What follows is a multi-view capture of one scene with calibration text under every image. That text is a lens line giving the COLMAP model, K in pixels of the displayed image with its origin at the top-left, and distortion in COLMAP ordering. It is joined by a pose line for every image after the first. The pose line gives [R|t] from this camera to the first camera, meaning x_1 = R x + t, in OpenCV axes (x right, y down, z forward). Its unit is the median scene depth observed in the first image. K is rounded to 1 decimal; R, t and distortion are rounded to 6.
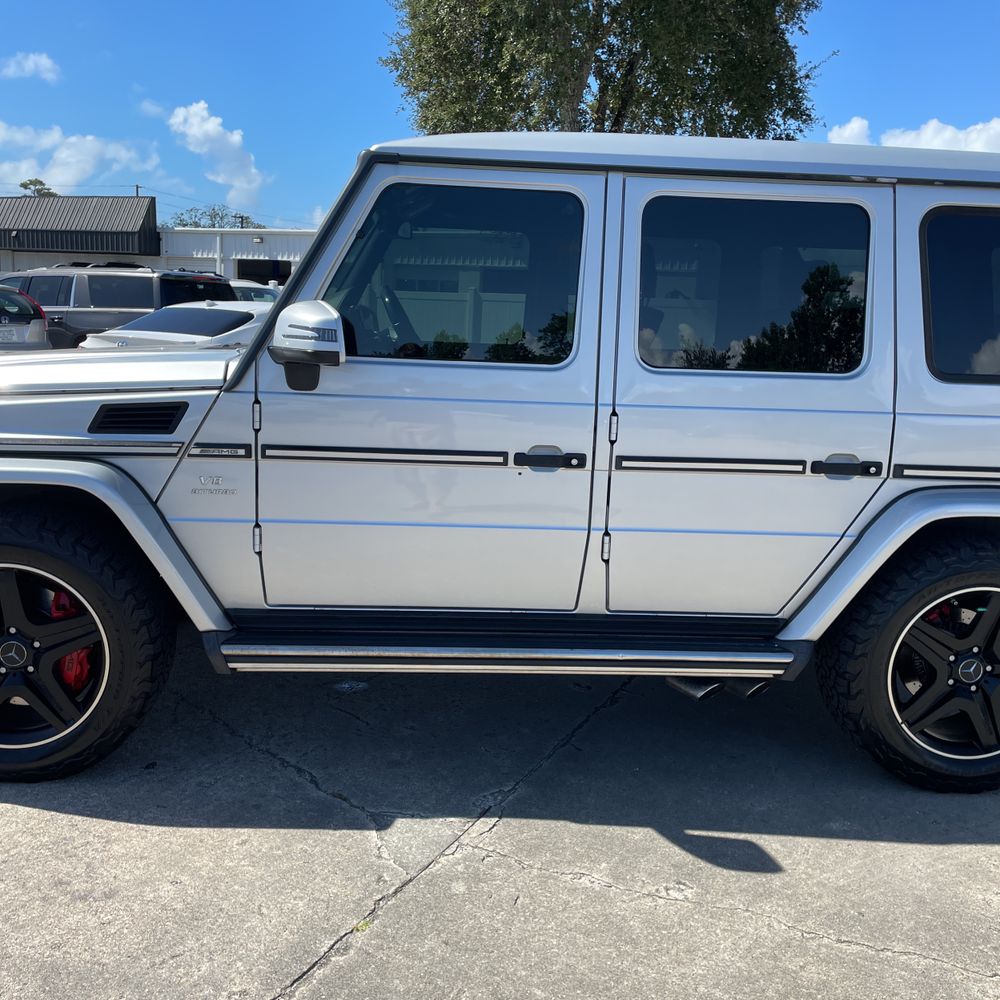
lens RADIAL K [[1009.6, 0, 495.0], [0, 1009.6, 495.2], [0, 0, 1]] dist [0.102449, -0.145351]
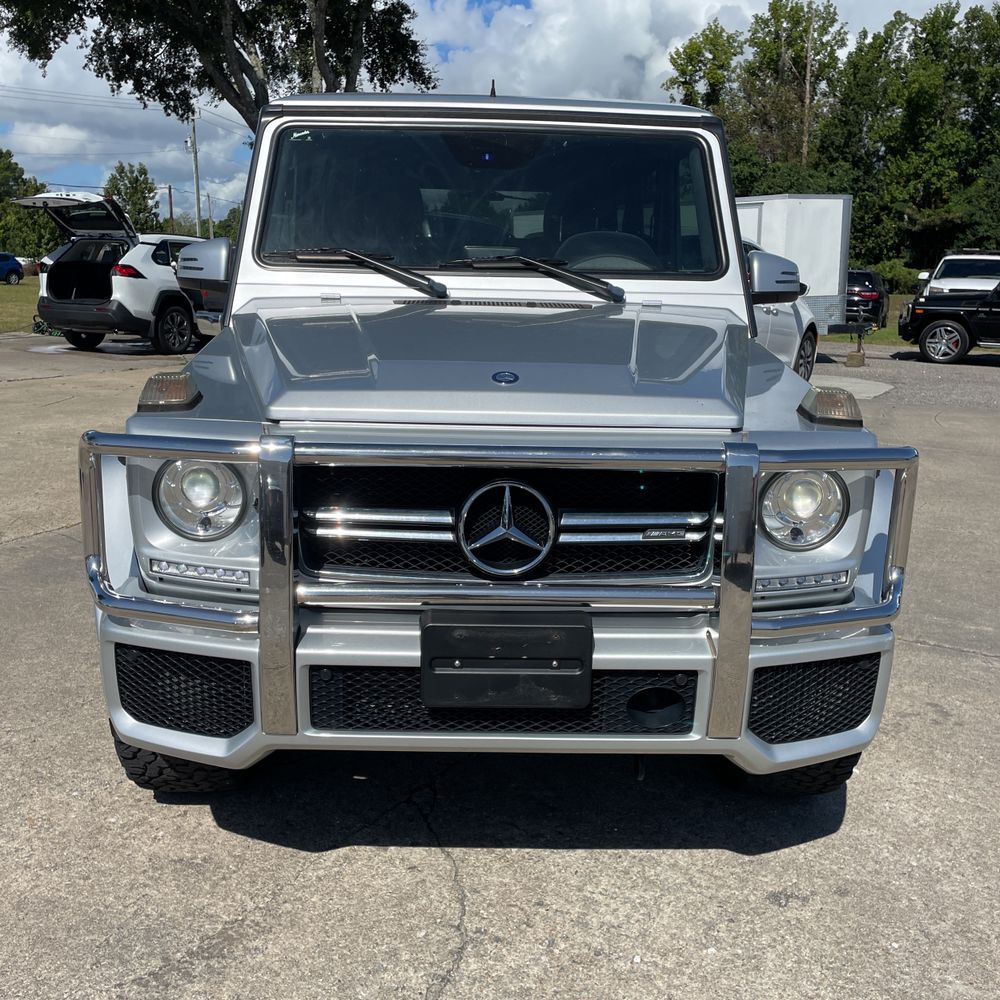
lens RADIAL K [[1007.9, 0, 495.4], [0, 1007.9, 499.0], [0, 0, 1]] dist [0.080516, -0.096330]
pose [[0.040477, -0.272558, 0.961287, -1.304839], [0.154816, 0.952168, 0.263454, -0.253613], [-0.987114, 0.138159, 0.080737, 1.146709]]
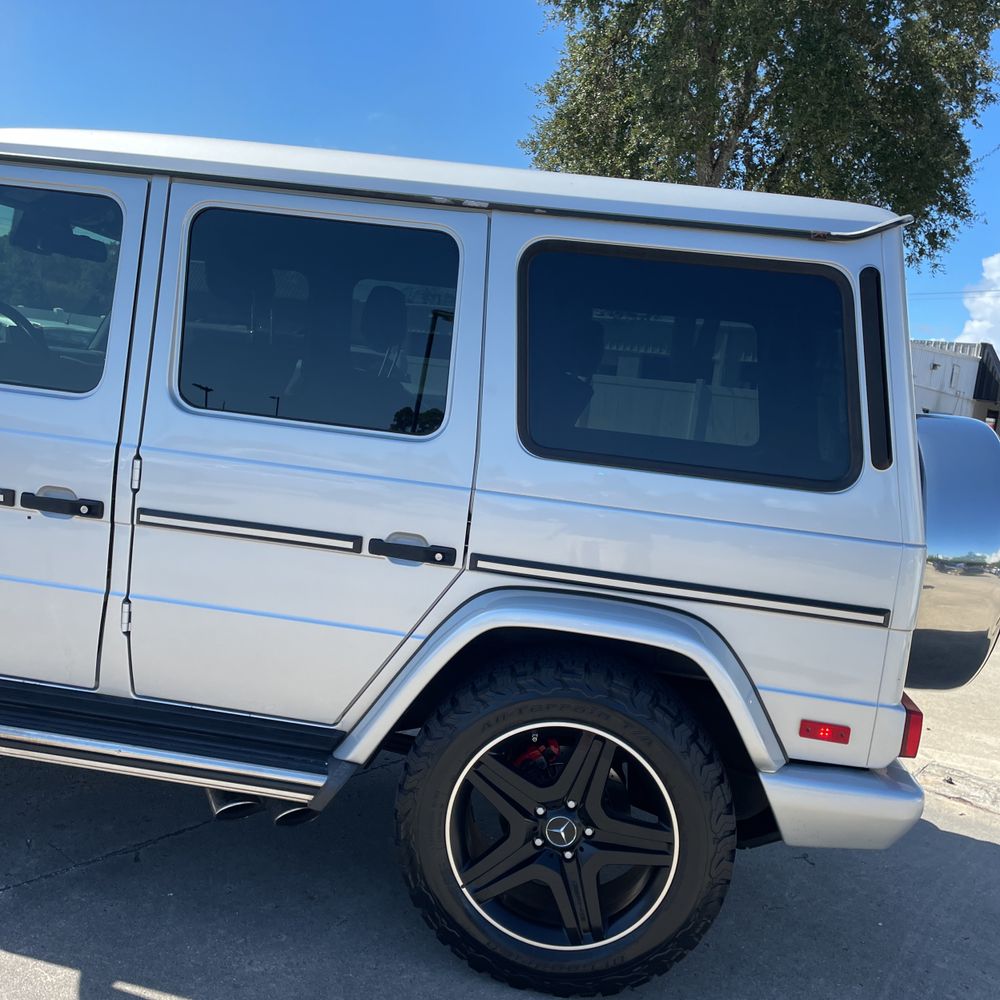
lens RADIAL K [[1009.6, 0, 495.0], [0, 1009.6, 495.2], [0, 0, 1]] dist [0.102449, -0.145351]
pose [[0.977503, 0.092869, -0.189377, 0.555527], [-0.107955, 0.991621, -0.070948, -0.020750], [0.181202, 0.089797, 0.979338, 0.223171]]
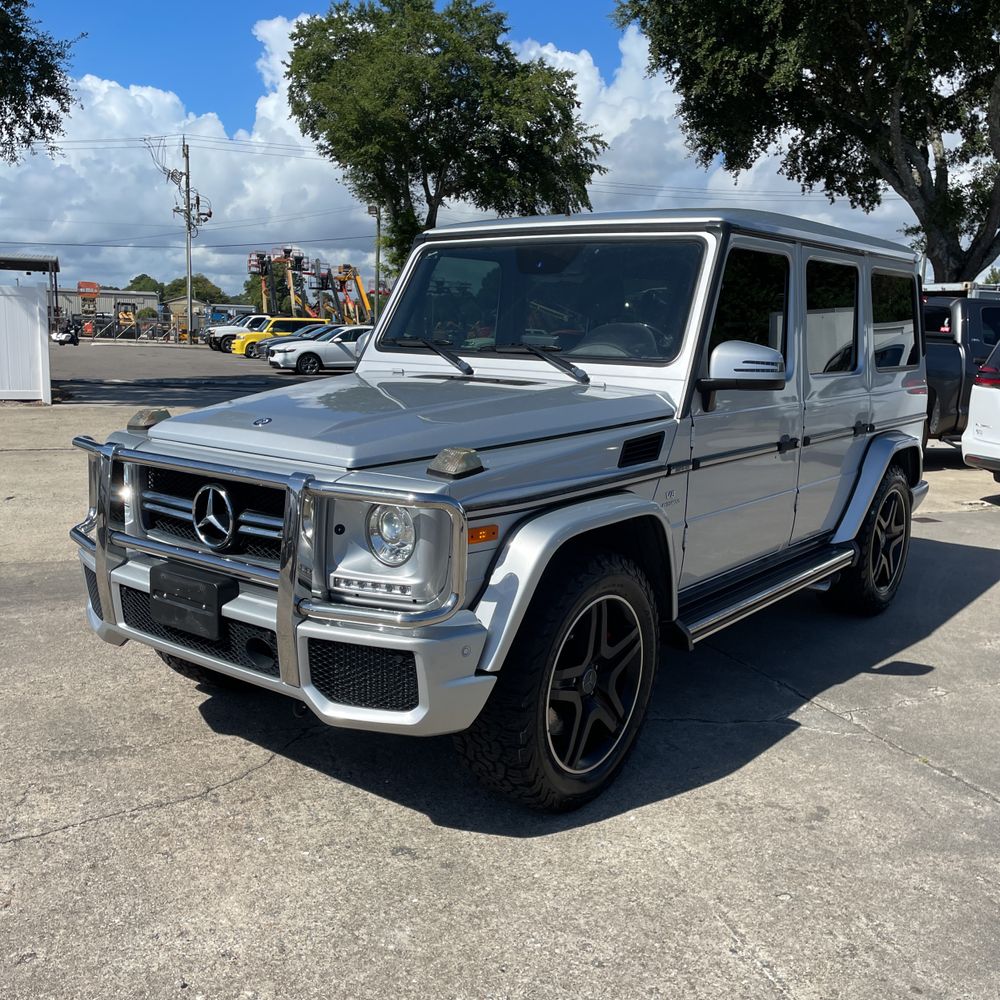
lens RADIAL K [[1004.5, 0, 504.3], [0, 1004.5, 503.7], [0, 0, 1]] dist [0.093238, -0.115318]
pose [[0.659673, -0.156747, 0.735025, -1.227924], [0.133023, 0.986919, 0.091079, -0.131716], [-0.739687, 0.037693, 0.671895, 0.337180]]
